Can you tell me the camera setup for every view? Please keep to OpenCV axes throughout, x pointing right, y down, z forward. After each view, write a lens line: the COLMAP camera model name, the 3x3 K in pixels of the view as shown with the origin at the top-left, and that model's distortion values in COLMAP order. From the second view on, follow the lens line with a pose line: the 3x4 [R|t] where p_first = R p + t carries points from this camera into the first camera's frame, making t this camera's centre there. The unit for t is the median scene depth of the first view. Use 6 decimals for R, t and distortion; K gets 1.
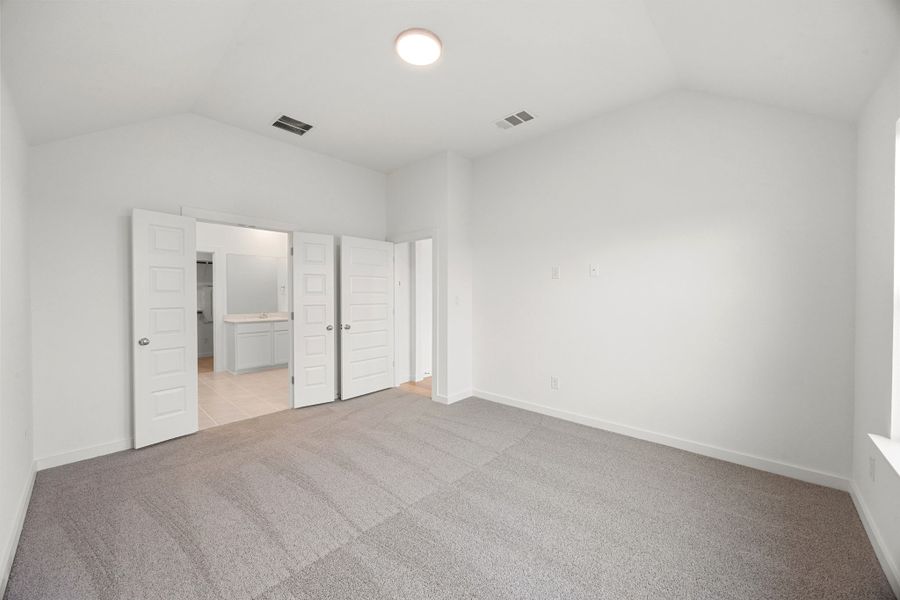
lens RADIAL K [[339.4, 0, 449.4], [0, 339.4, 301.3], [0, 0, 1]] dist [-0.002641, -0.001347]
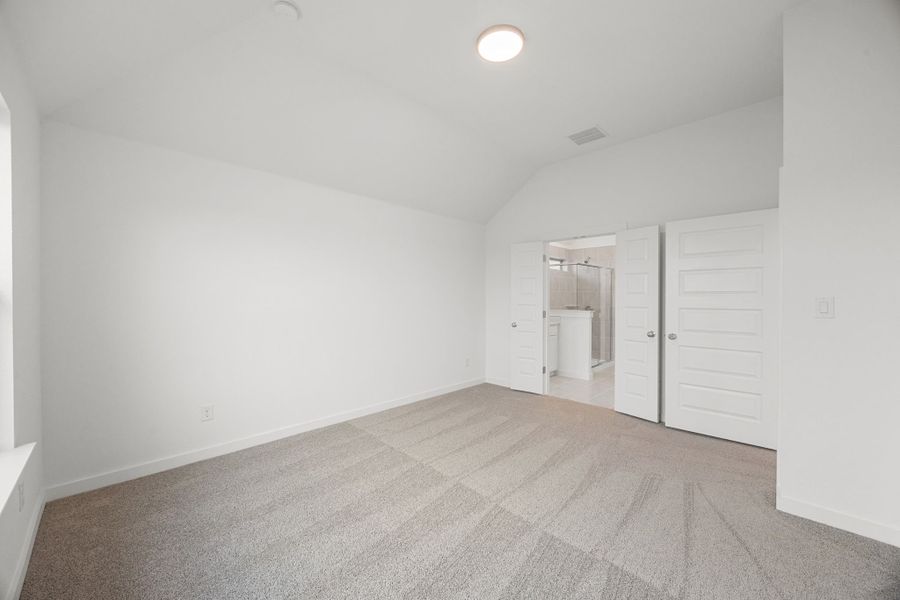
lens RADIAL K [[339.4, 0, 446.4], [0, 339.4, 303.5], [0, 0, 1]] dist [-0.002641, -0.001347]
pose [[-0.055164, 0.014156, -0.998377, 0.521587], [-0.010991, 0.999830, 0.014784, -0.006816], [0.998417, 0.011789, -0.054999, 0.523061]]
